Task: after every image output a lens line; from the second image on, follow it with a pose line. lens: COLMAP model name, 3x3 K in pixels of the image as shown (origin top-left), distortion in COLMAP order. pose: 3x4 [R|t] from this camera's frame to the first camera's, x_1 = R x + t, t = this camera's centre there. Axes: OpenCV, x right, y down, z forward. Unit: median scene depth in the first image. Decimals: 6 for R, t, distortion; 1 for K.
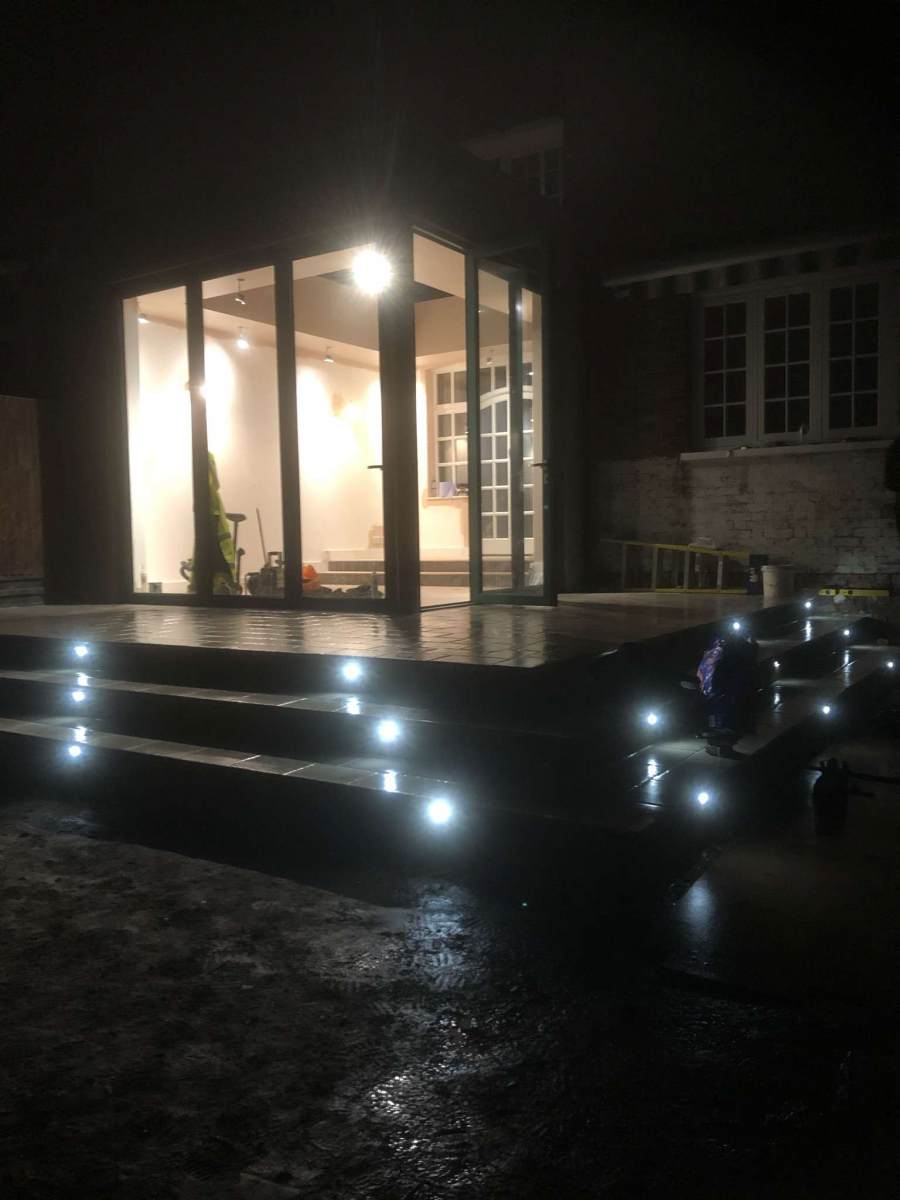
lens RADIAL K [[986.4, 0, 449.2], [0, 986.4, 597.4], [0, 0, 1]] dist [-0.007646, -0.008091]
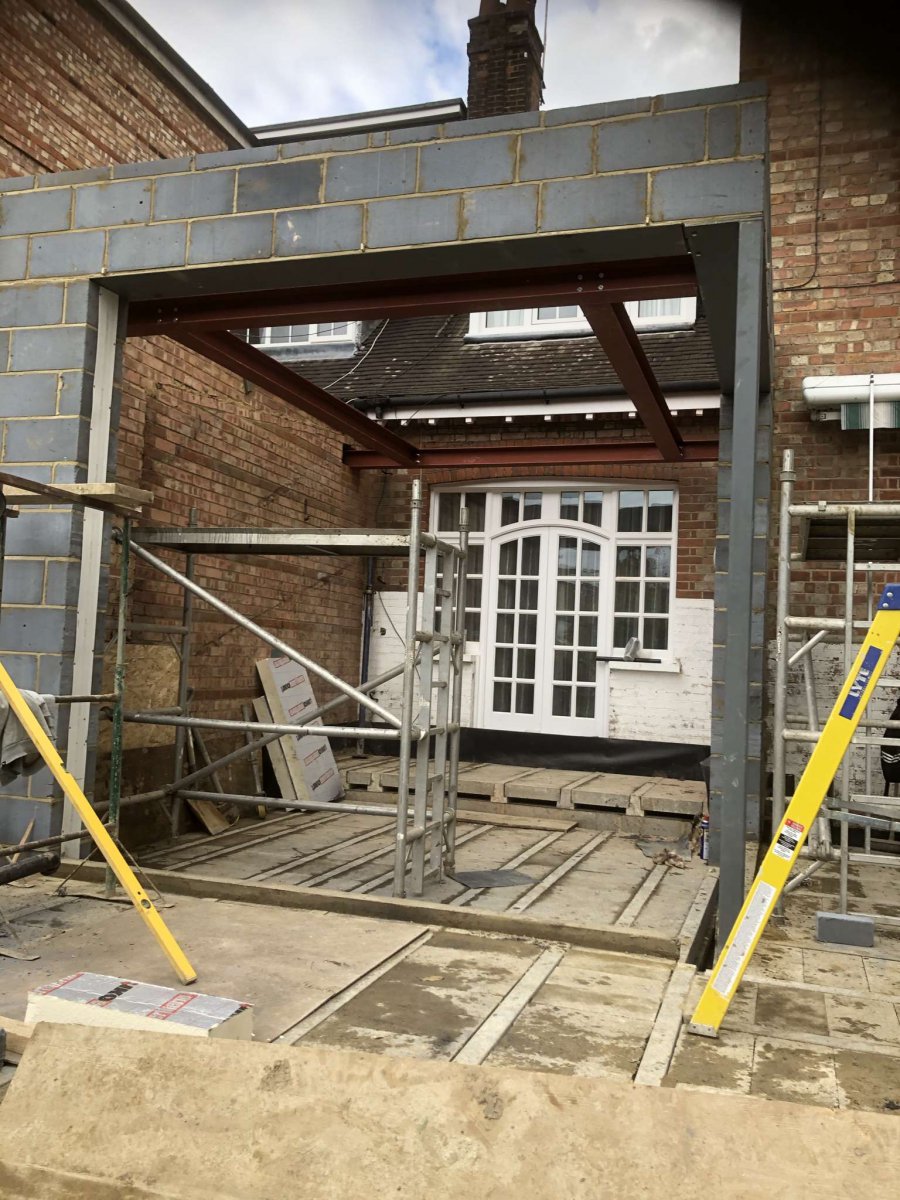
lens RADIAL K [[992.3, 0, 474.3], [0, 992.3, 601.2], [0, 0, 1]] dist [0.018975, -0.015298]
pose [[0.960849, 0.077536, 0.266004, -0.267697], [-0.045410, 0.991133, -0.124874, -0.069354], [-0.273327, 0.107905, 0.955850, 0.387707]]
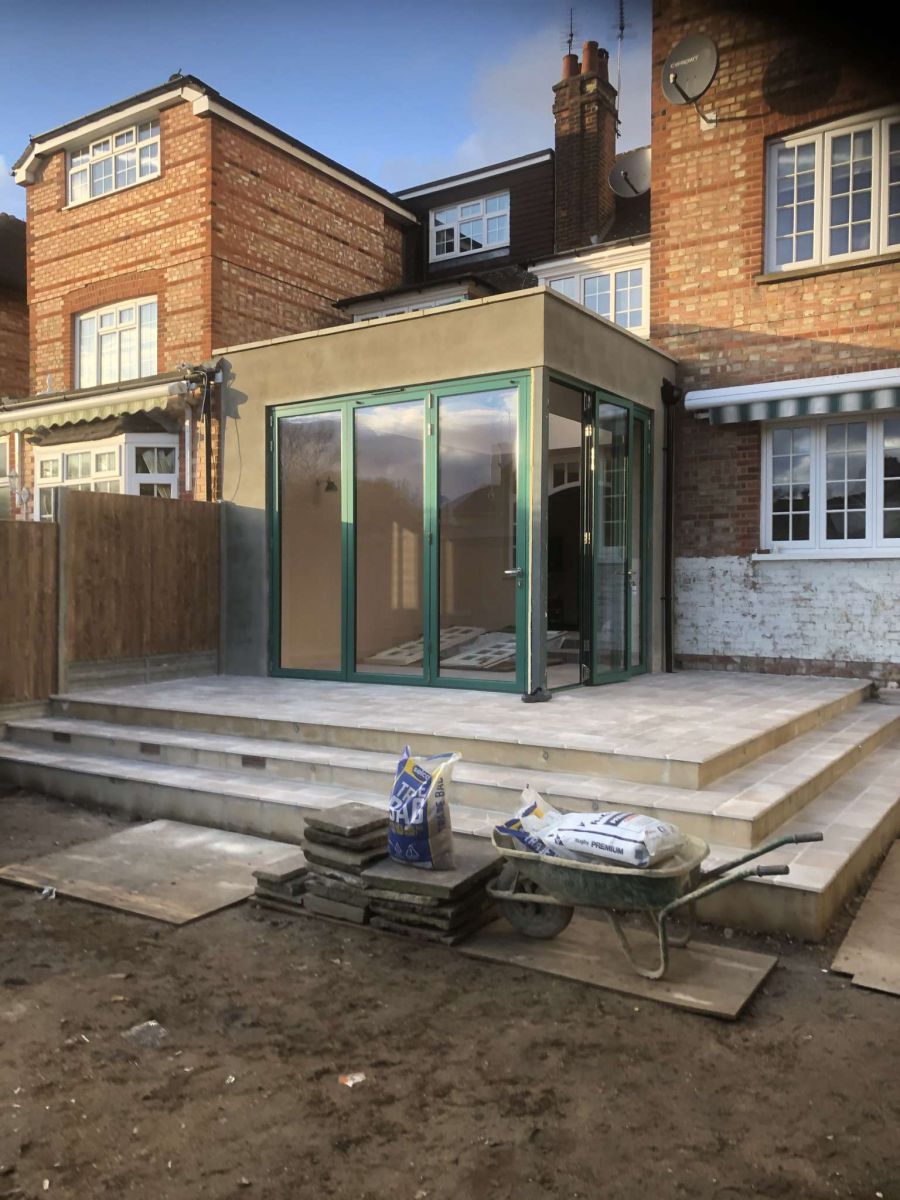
lens RADIAL K [[985.4, 0, 415.5], [0, 985.4, 620.4], [0, 0, 1]] dist [-0.015265, -0.006168]
pose [[0.999158, 0.022869, -0.034054, -0.121094], [-0.023713, 0.999416, -0.024592, -0.030438], [0.033471, 0.025378, 0.999117, -0.170826]]
